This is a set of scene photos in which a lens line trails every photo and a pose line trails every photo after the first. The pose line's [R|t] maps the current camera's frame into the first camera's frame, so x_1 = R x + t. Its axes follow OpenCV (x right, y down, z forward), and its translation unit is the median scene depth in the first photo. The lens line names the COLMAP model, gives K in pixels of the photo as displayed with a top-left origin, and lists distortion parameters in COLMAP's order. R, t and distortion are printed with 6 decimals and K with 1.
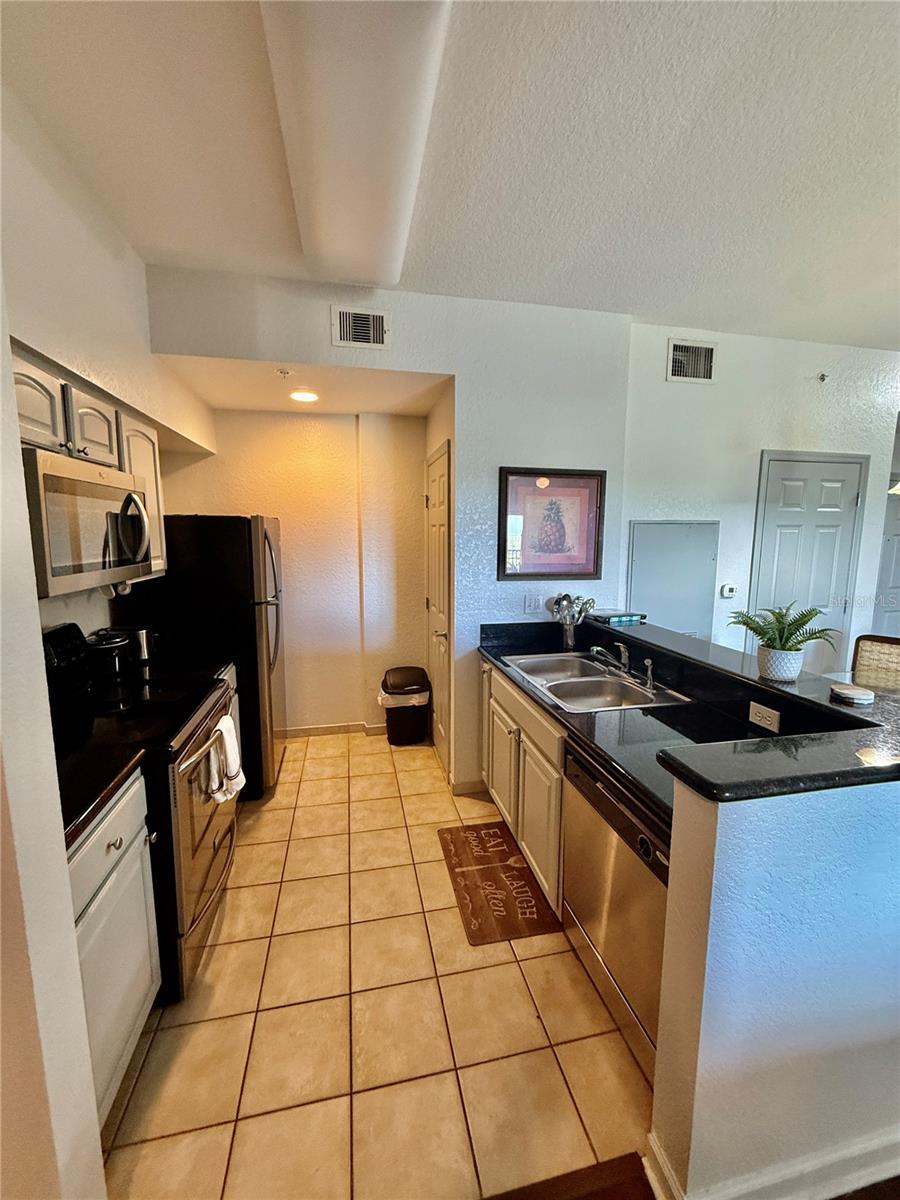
lens RADIAL K [[482.9, 0, 455.6], [0, 482.9, 596.2], [0, 0, 1]] dist [-0.000195, 0.000037]
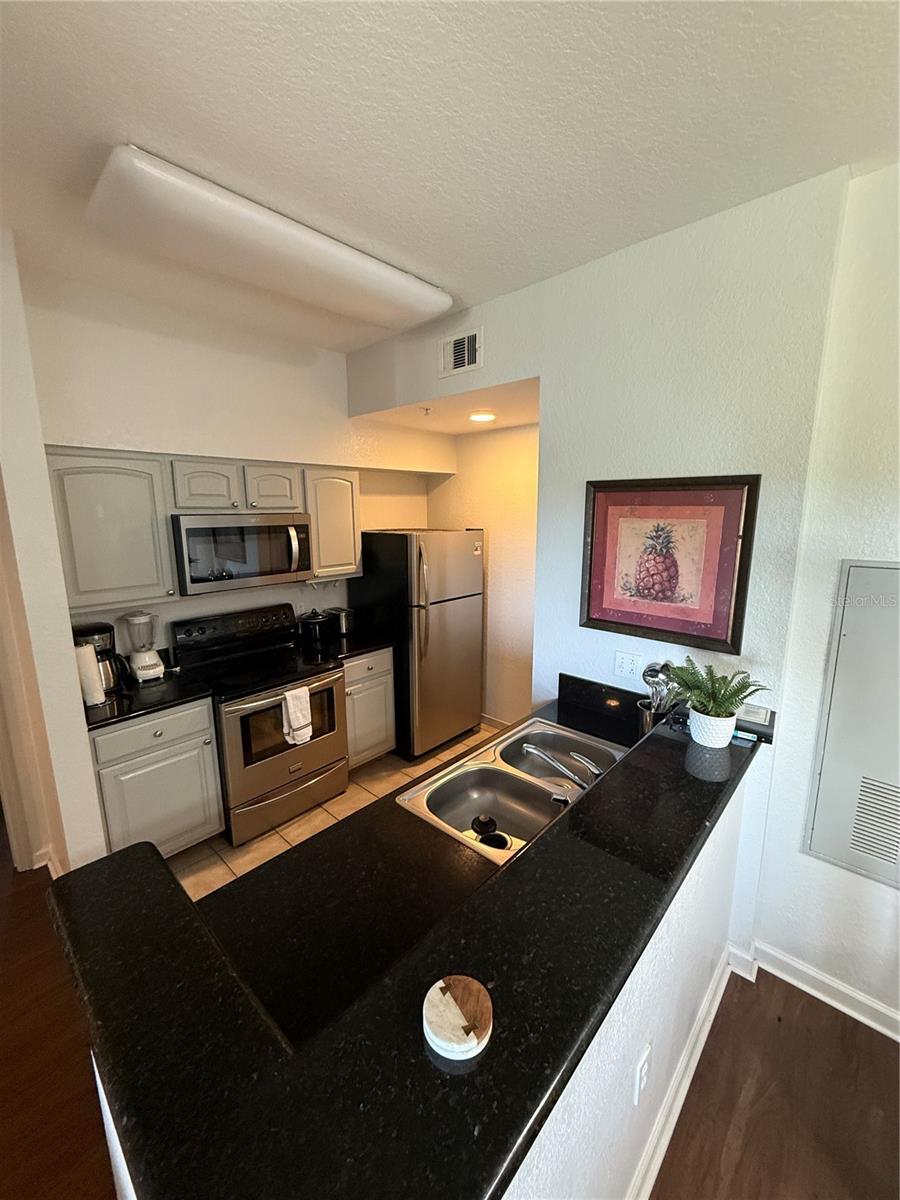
lens RADIAL K [[482.9, 0, 449.7], [0, 482.9, 596.8], [0, 0, 1]] dist [-0.000195, 0.000037]
pose [[0.567513, 0.143850, -0.810701, 0.634681], [-0.100853, 0.989350, 0.104950, -0.147412], [0.817164, 0.022201, 0.575977, 0.388342]]
